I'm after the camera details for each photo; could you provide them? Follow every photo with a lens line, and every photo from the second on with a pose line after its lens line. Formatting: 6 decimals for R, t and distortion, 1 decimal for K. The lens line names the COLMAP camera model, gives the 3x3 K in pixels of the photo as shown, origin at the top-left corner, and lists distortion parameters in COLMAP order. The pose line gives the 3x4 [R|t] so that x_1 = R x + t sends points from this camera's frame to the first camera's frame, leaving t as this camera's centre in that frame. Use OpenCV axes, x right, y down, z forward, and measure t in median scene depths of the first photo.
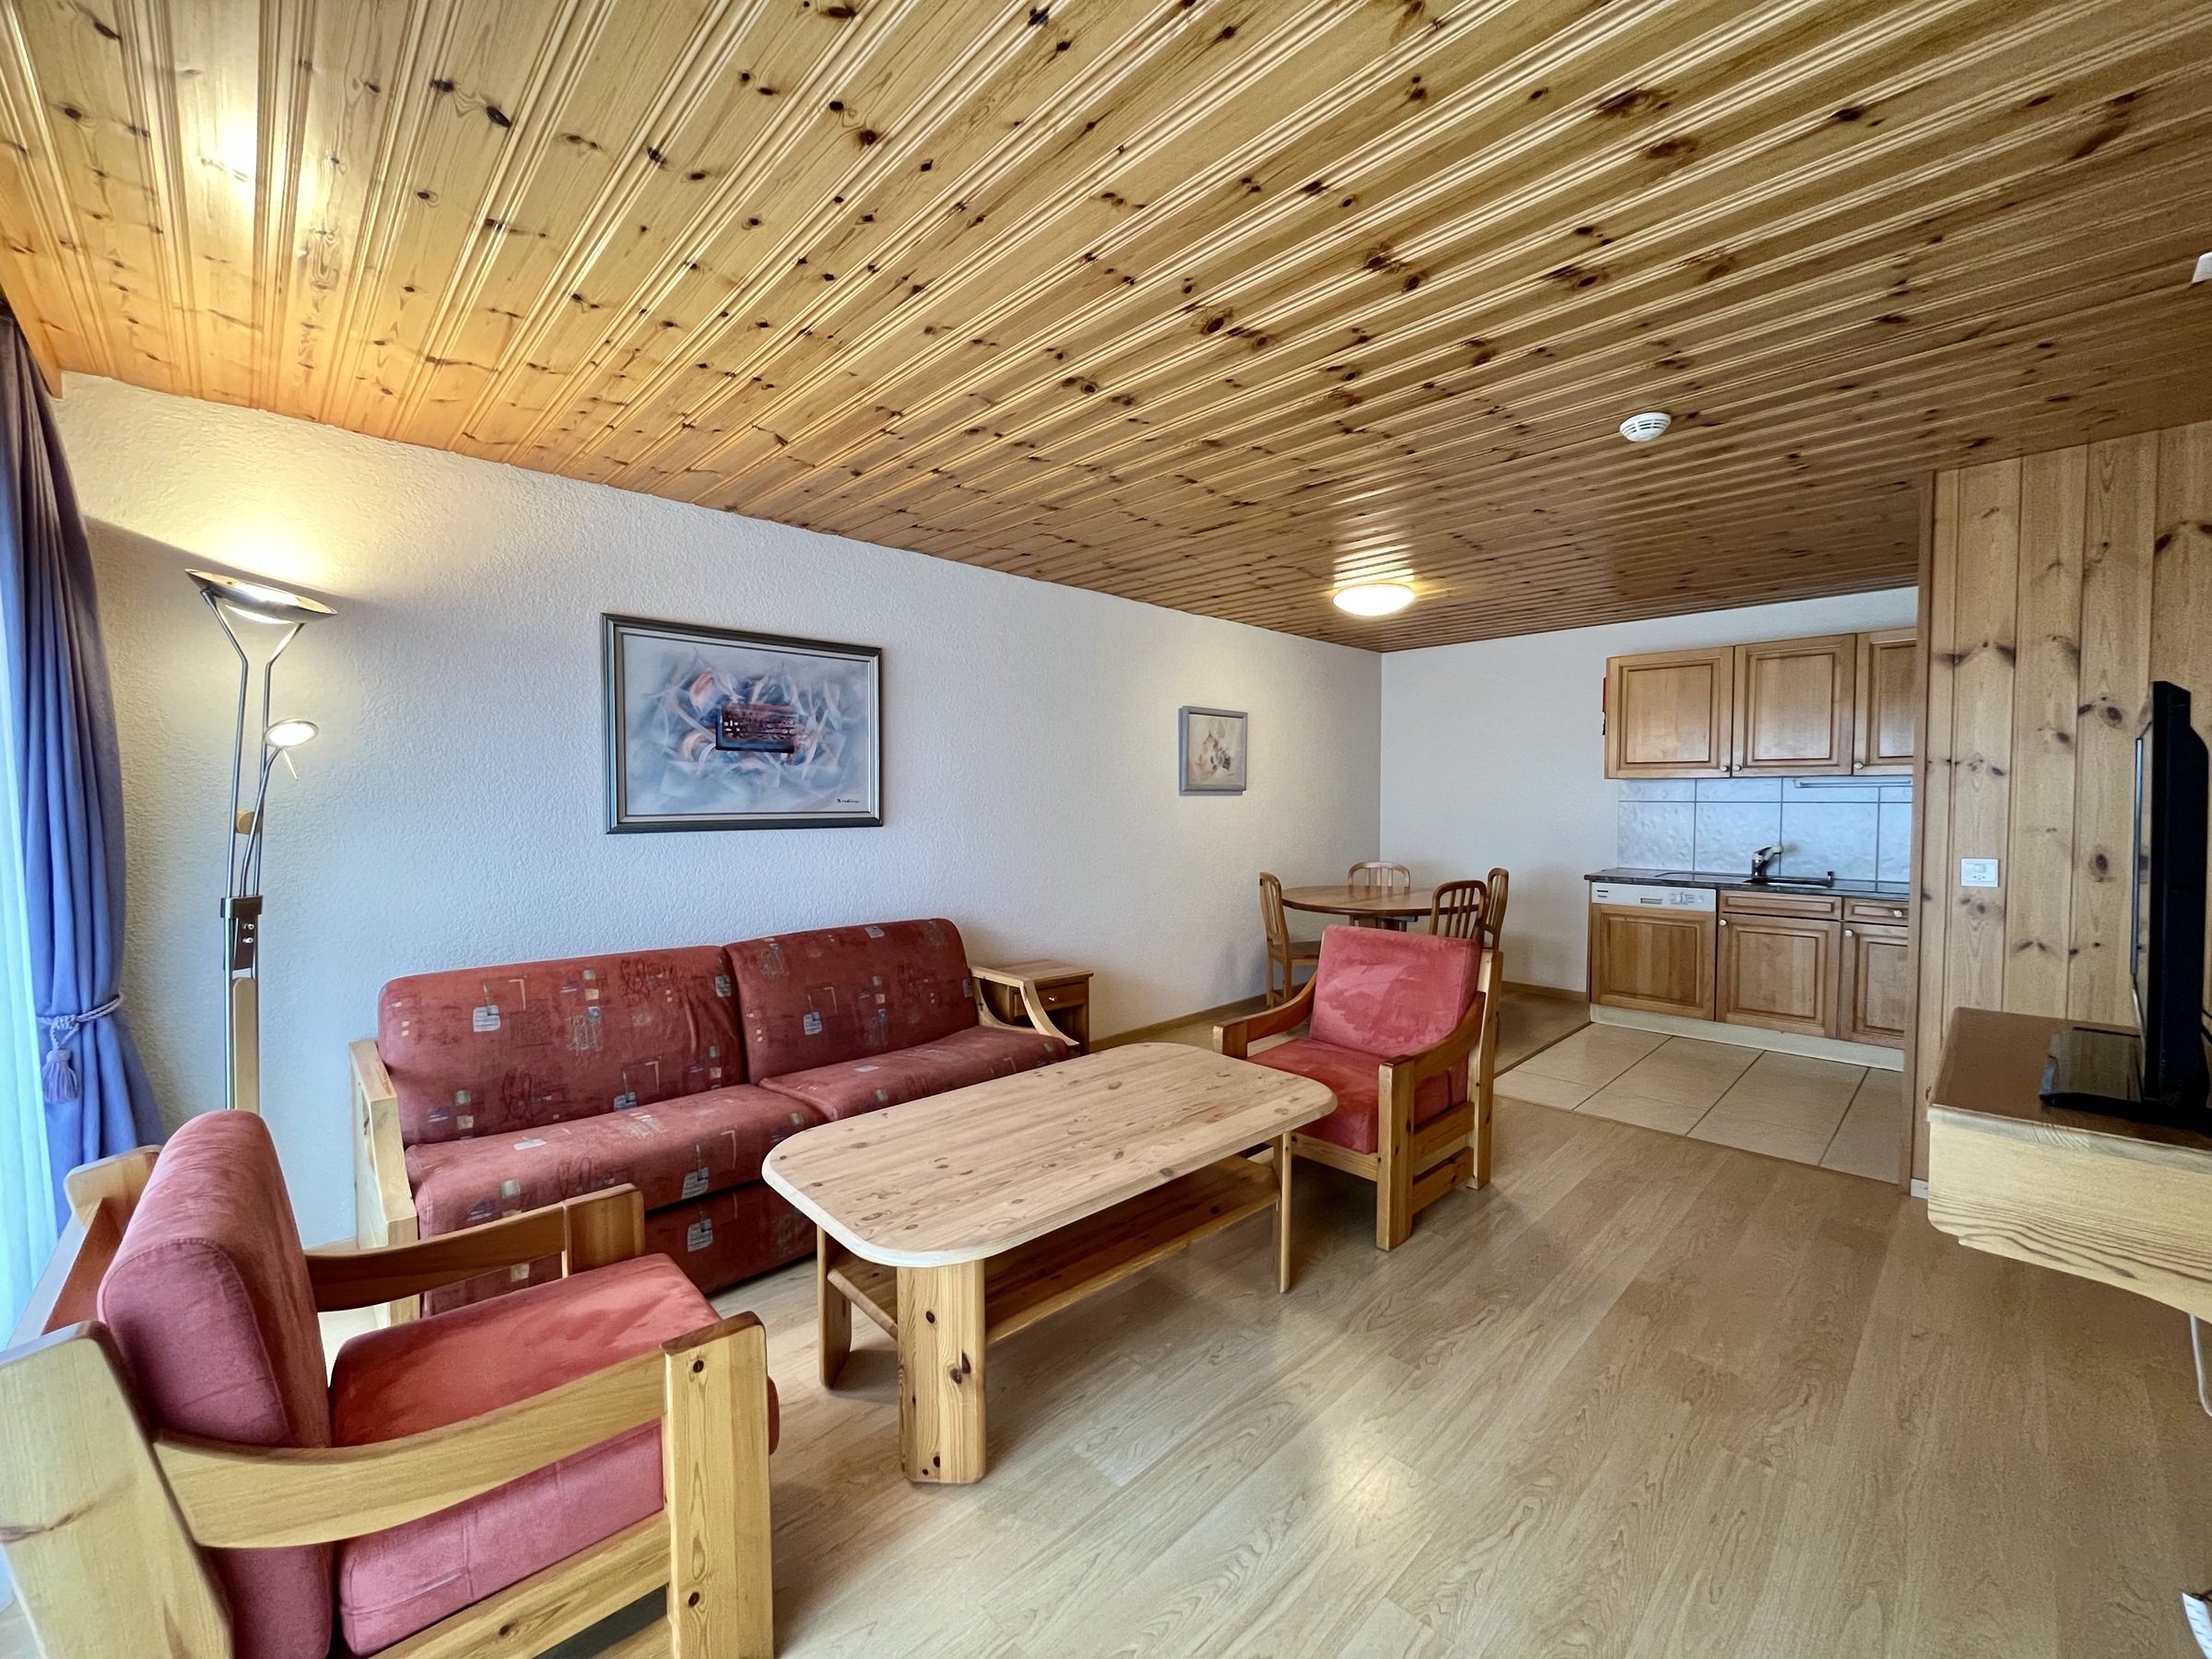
lens RADIAL K [[894.1, 0, 1104.5], [0, 894.1, 831.0], [0, 0, 1]] dist [-0.003651, 0.000250]
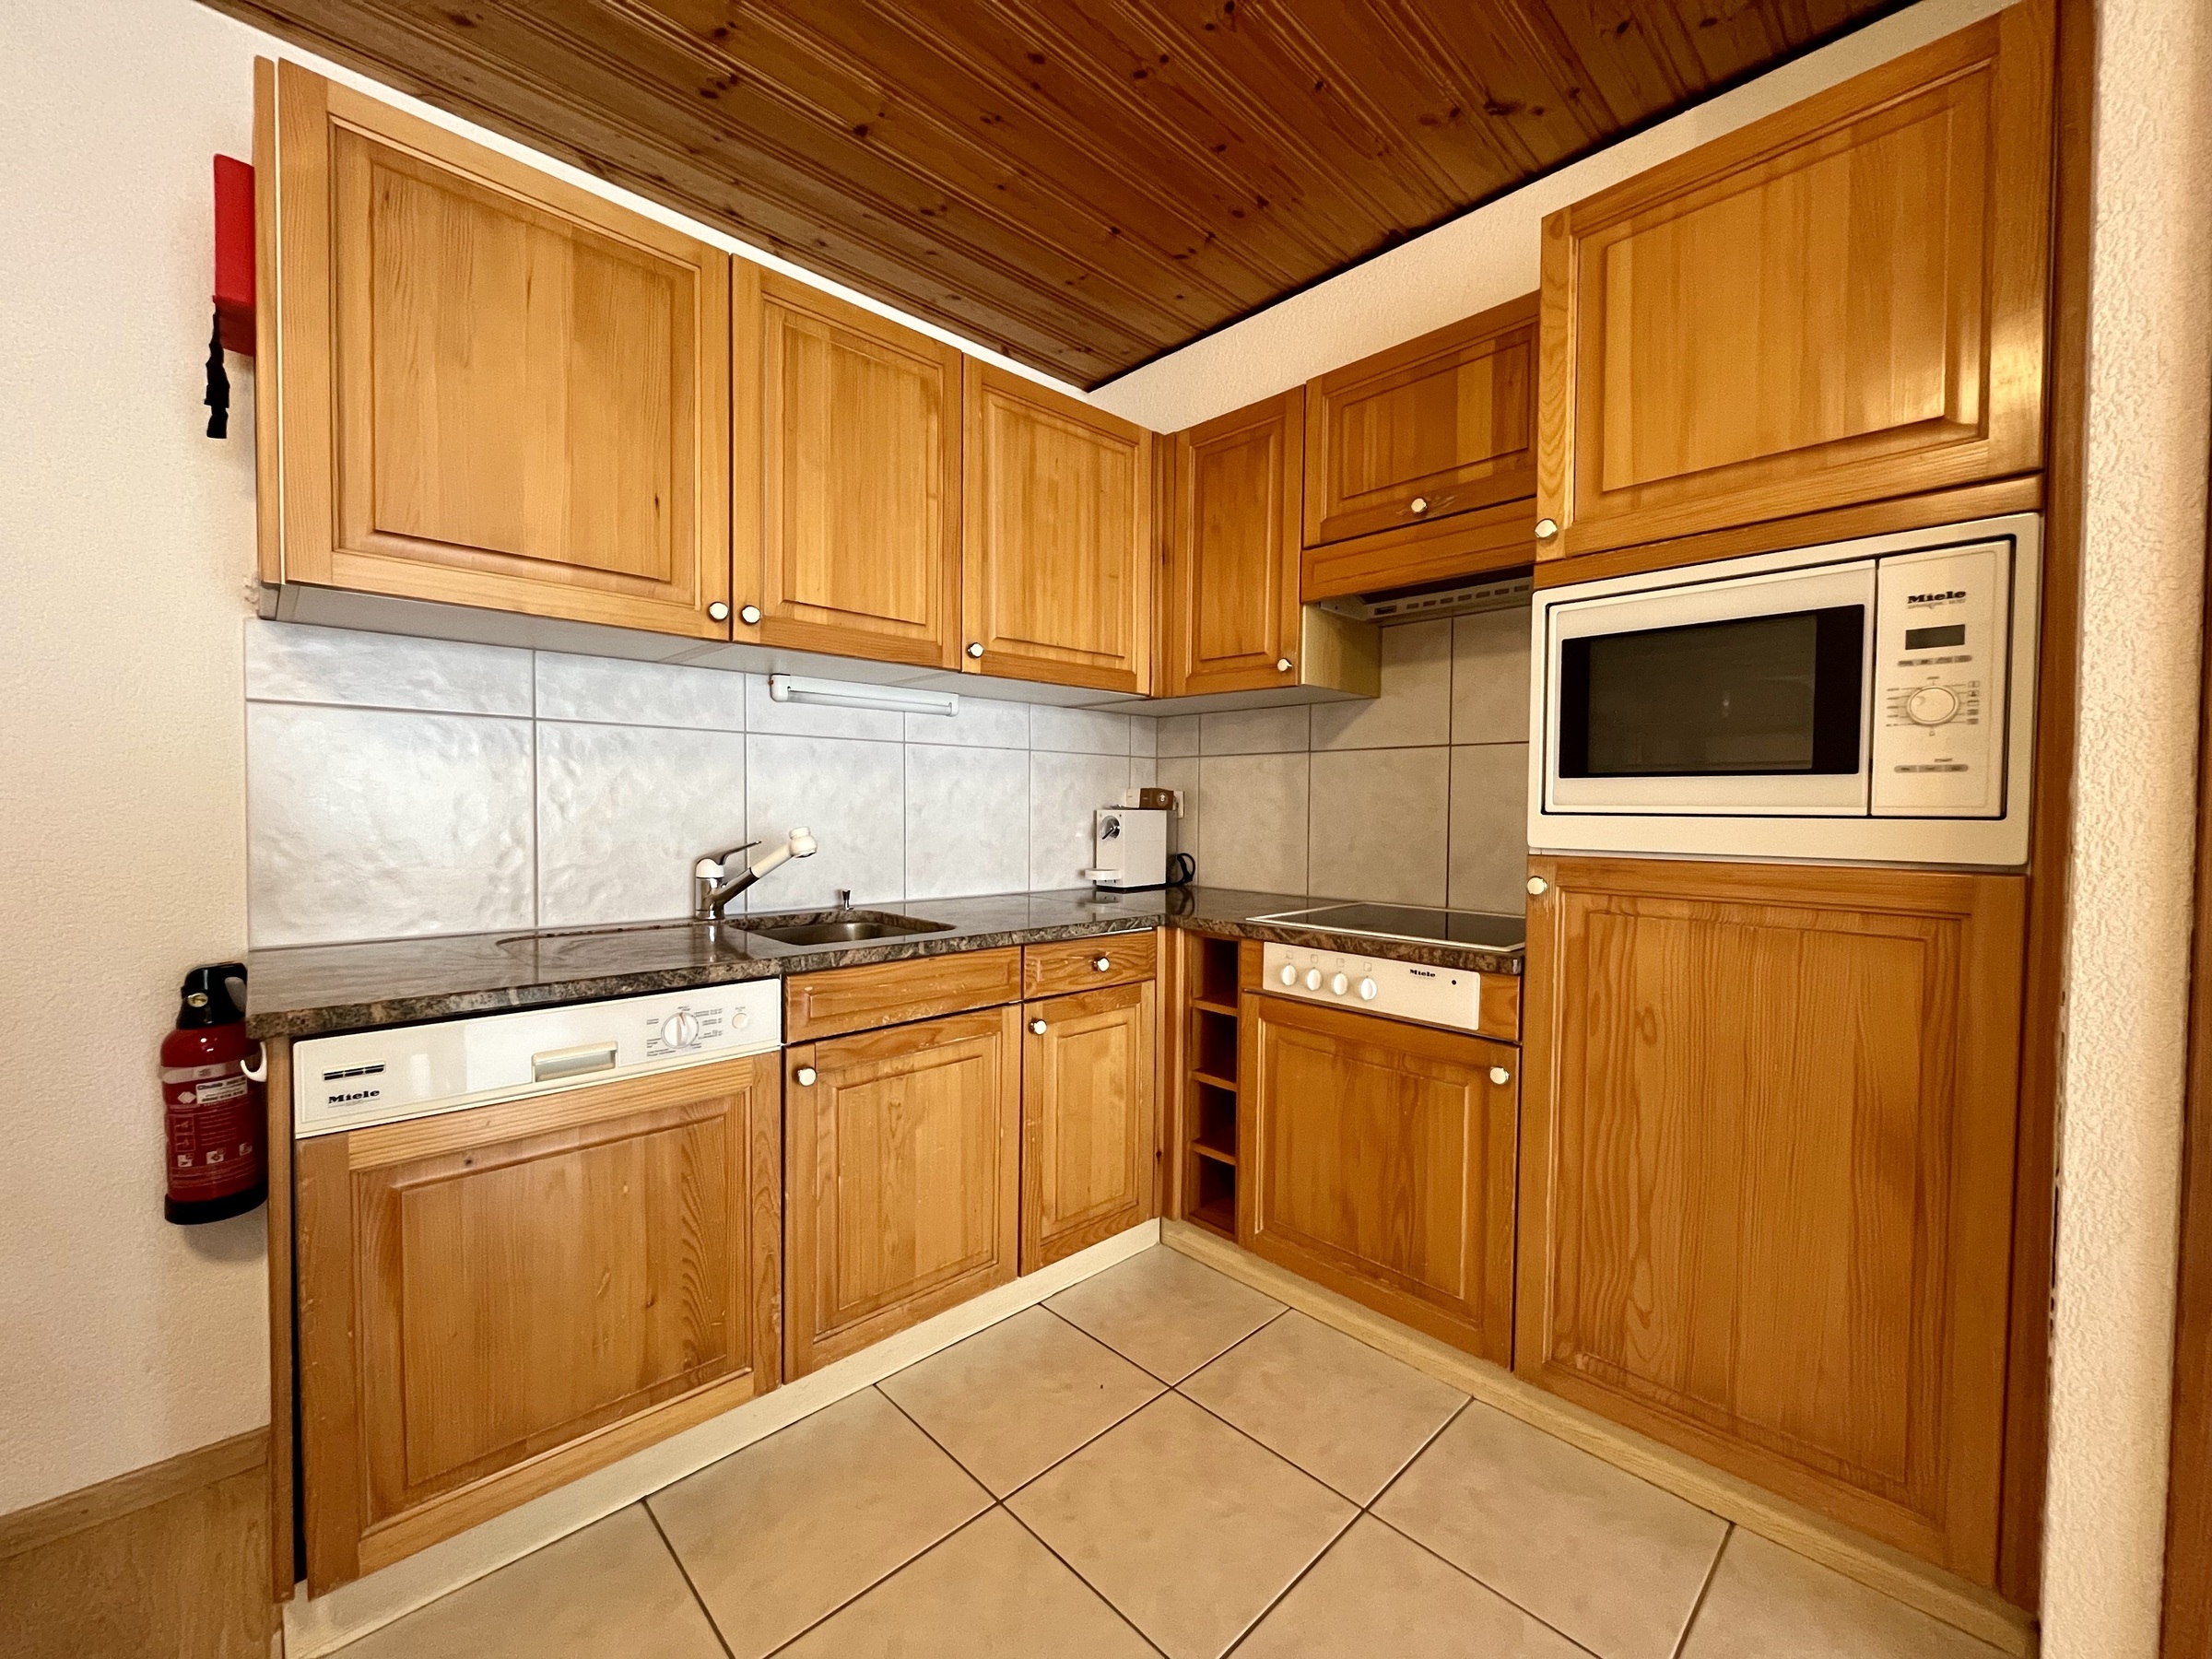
lens RADIAL K [[894.1, 0, 1111.6], [0, 894.1, 828.9], [0, 0, 1]] dist [-0.003651, 0.000250]
pose [[0.009428, -0.021672, 0.999721, 0.574043], [0.037321, 0.999076, 0.021306, 0.015111], [-0.999259, 0.037110, 0.010228, 1.364393]]
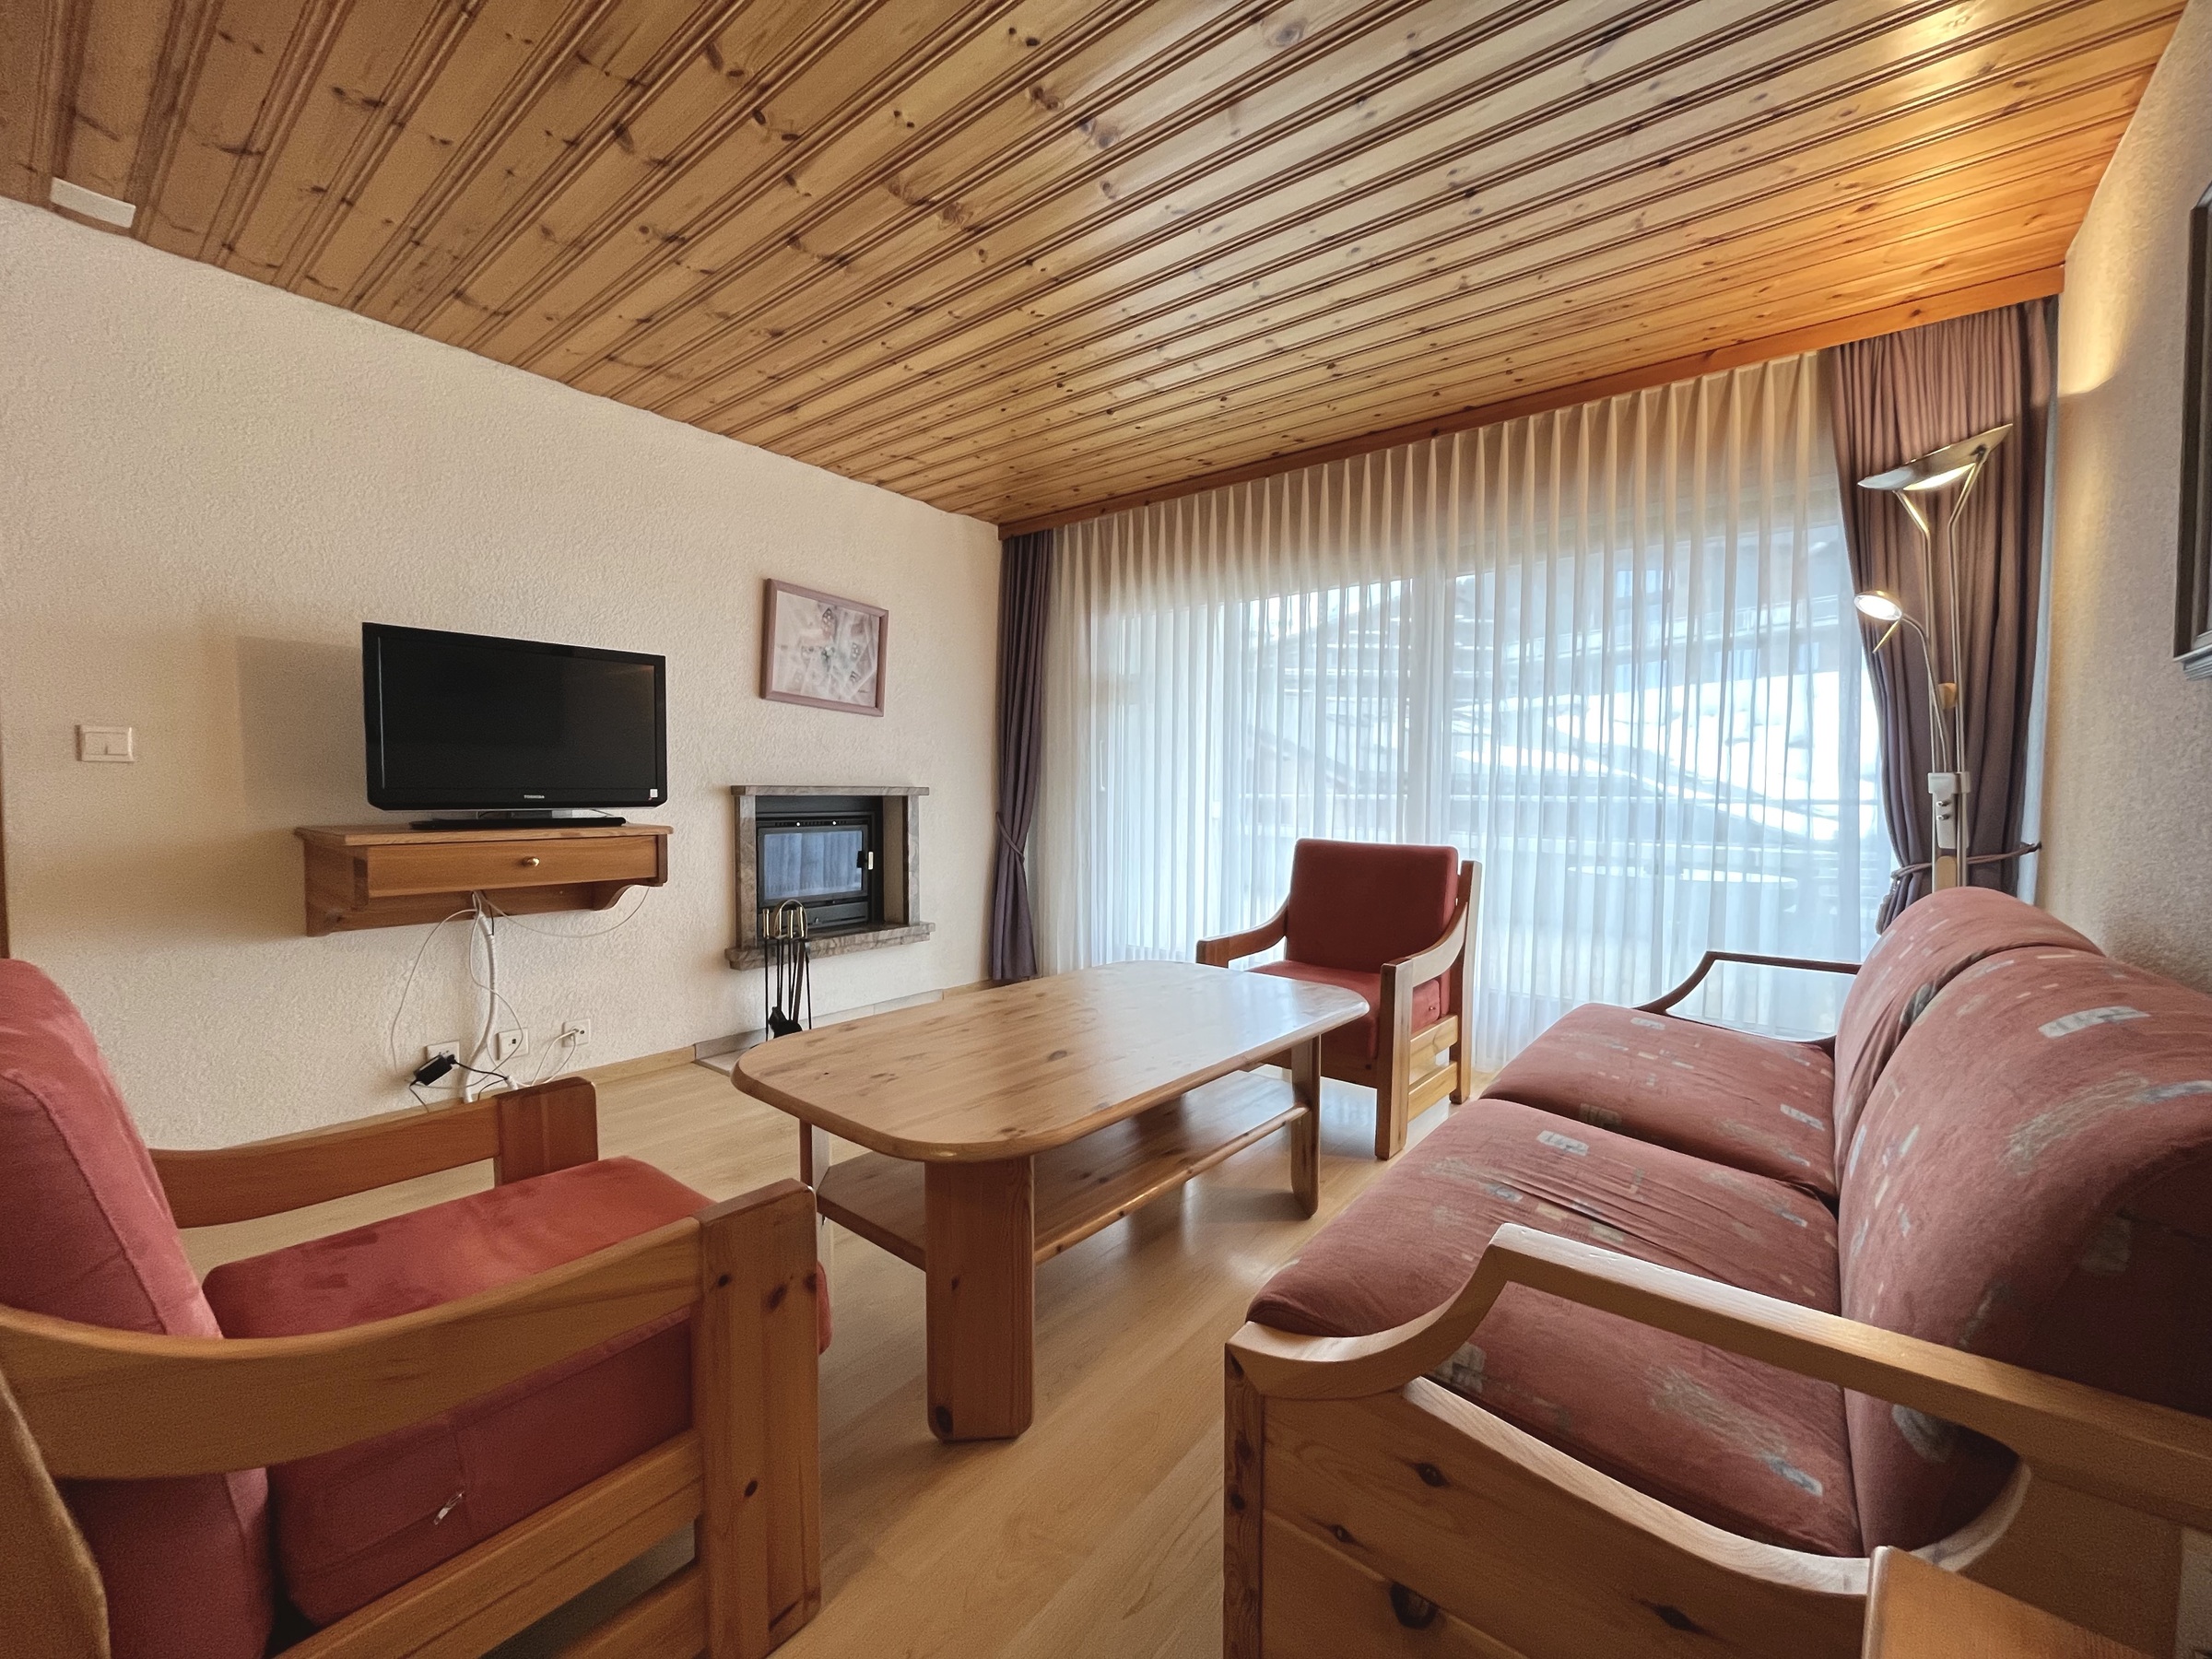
lens RADIAL K [[894.1, 0, 1110.5], [0, 894.1, 829.1], [0, 0, 1]] dist [-0.003651, 0.000250]
pose [[-0.989893, 0.003908, -0.141762, 0.057796], [-0.007687, 0.996672, 0.081151, 0.048202], [0.141607, 0.081420, -0.986569, 1.381902]]
